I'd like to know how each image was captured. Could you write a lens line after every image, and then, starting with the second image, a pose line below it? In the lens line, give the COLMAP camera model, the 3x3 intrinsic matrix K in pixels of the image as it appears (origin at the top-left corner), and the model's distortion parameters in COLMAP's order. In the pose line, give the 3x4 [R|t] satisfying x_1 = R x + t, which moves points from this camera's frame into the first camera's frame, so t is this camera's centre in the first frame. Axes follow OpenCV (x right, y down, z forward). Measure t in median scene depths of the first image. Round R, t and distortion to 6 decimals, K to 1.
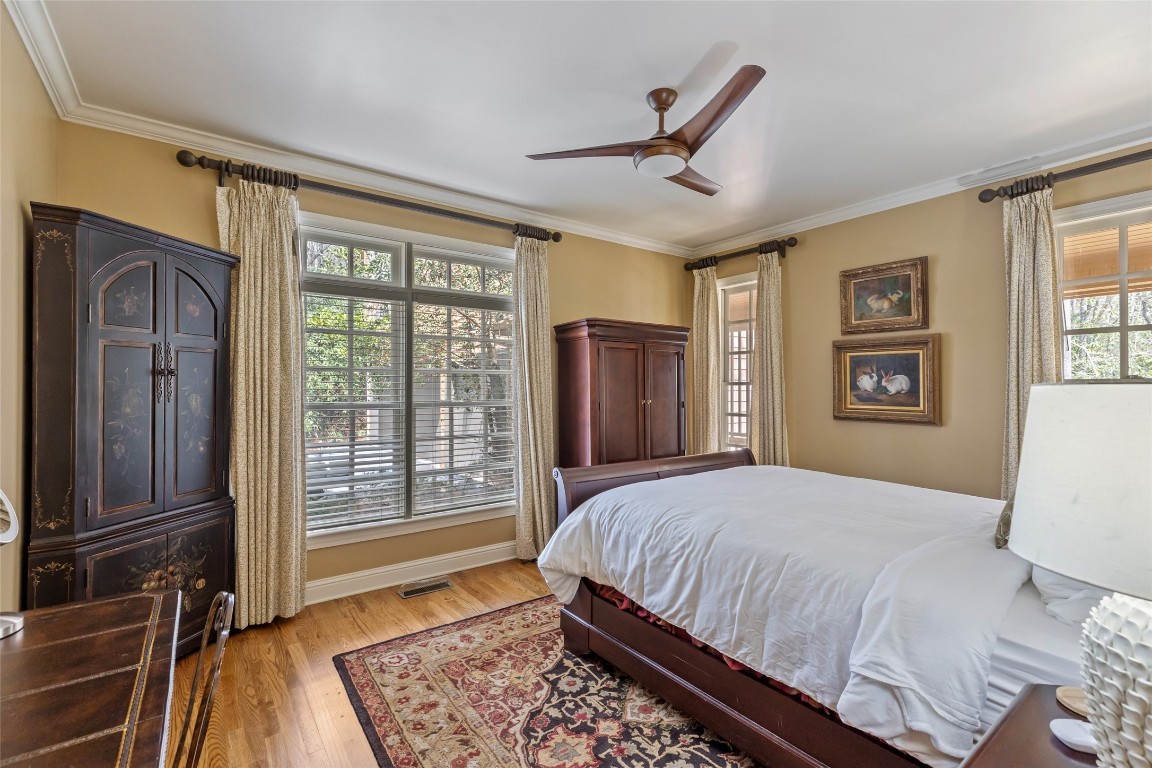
lens RADIAL K [[519.6, 0, 577.3], [0, 519.6, 385.2], [0, 0, 1]] dist [0.009049, -0.001498]
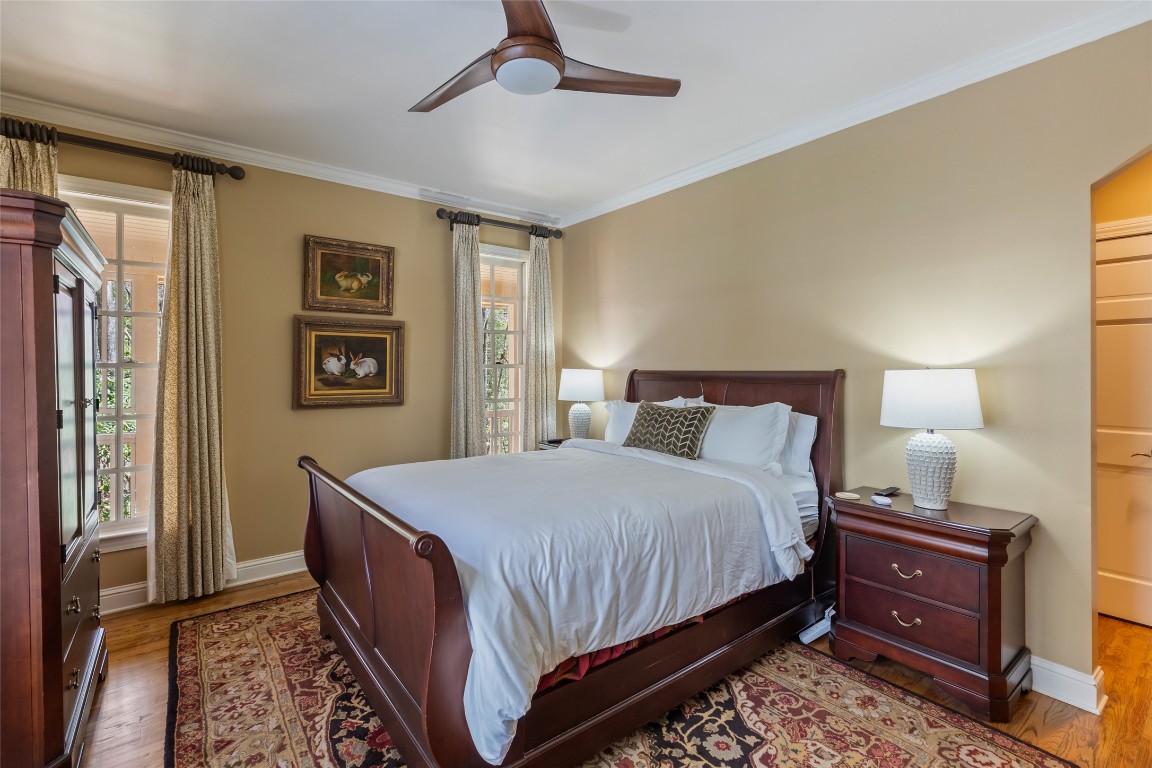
lens RADIAL K [[519.6, 0, 582.4], [0, 519.6, 366.7], [0, 0, 1]] dist [0.009049, -0.001498]
pose [[-0.028105, 0.003627, 0.999598, -0.400289], [-0.002017, 0.999991, -0.003685, -0.000279], [-0.999603, -0.002120, -0.028098, 0.634775]]
